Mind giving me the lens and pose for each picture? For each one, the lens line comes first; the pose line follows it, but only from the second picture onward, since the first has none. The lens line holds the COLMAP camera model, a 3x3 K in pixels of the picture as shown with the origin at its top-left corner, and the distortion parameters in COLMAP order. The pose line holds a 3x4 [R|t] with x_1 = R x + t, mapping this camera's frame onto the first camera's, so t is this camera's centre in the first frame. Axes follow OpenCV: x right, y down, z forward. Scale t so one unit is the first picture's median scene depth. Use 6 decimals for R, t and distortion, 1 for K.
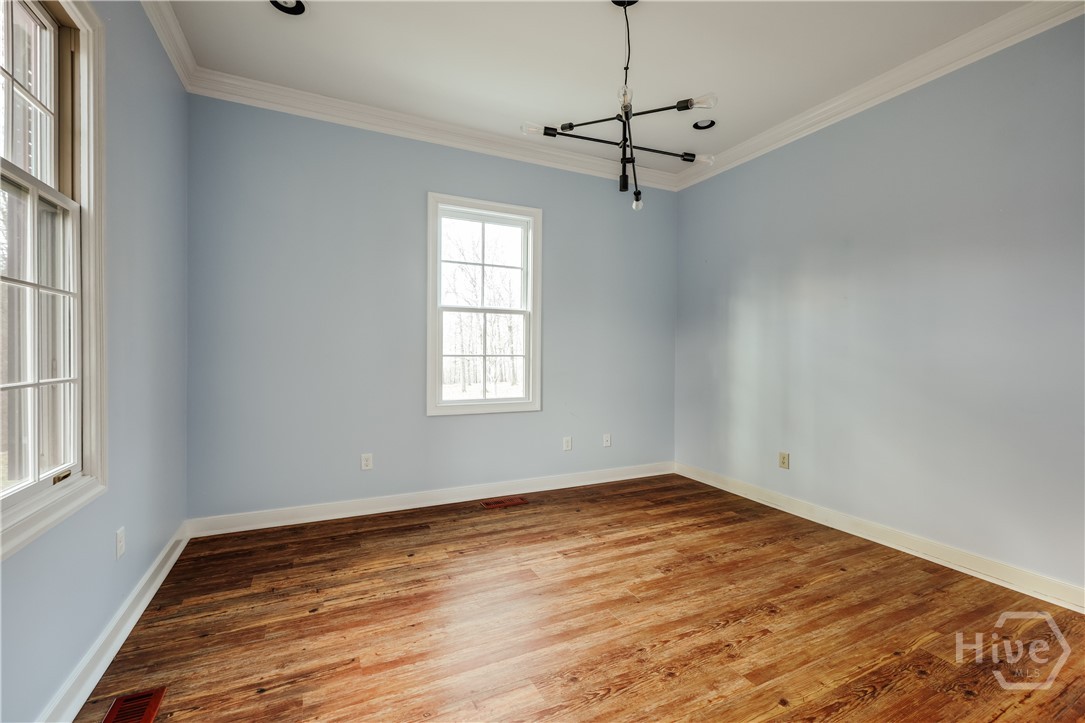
lens RADIAL K [[455.8, 0, 564.1], [0, 455.8, 356.9], [0, 0, 1]] dist [0.000035, -0.000118]
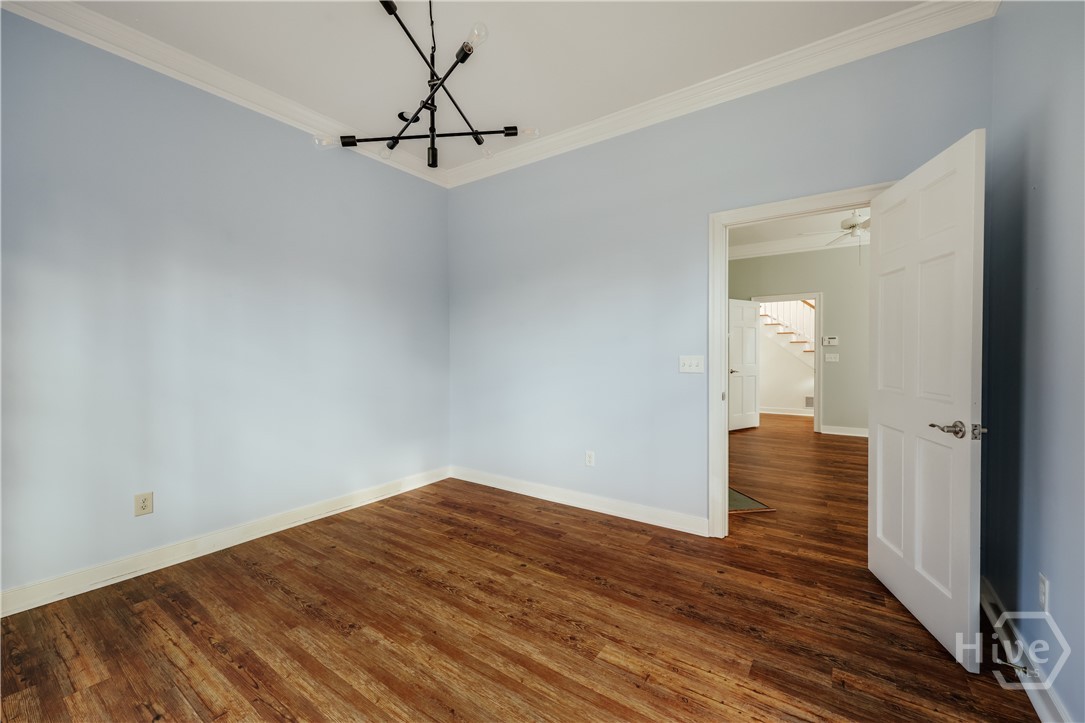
lens RADIAL K [[455.8, 0, 564.1], [0, 455.8, 356.9], [0, 0, 1]] dist [0.000035, -0.000118]
pose [[-0.490205, -0.011922, 0.871526, -0.693152], [0.010284, 0.999758, 0.019460, -0.020770], [-0.871547, 0.018503, -0.489963, 1.126846]]
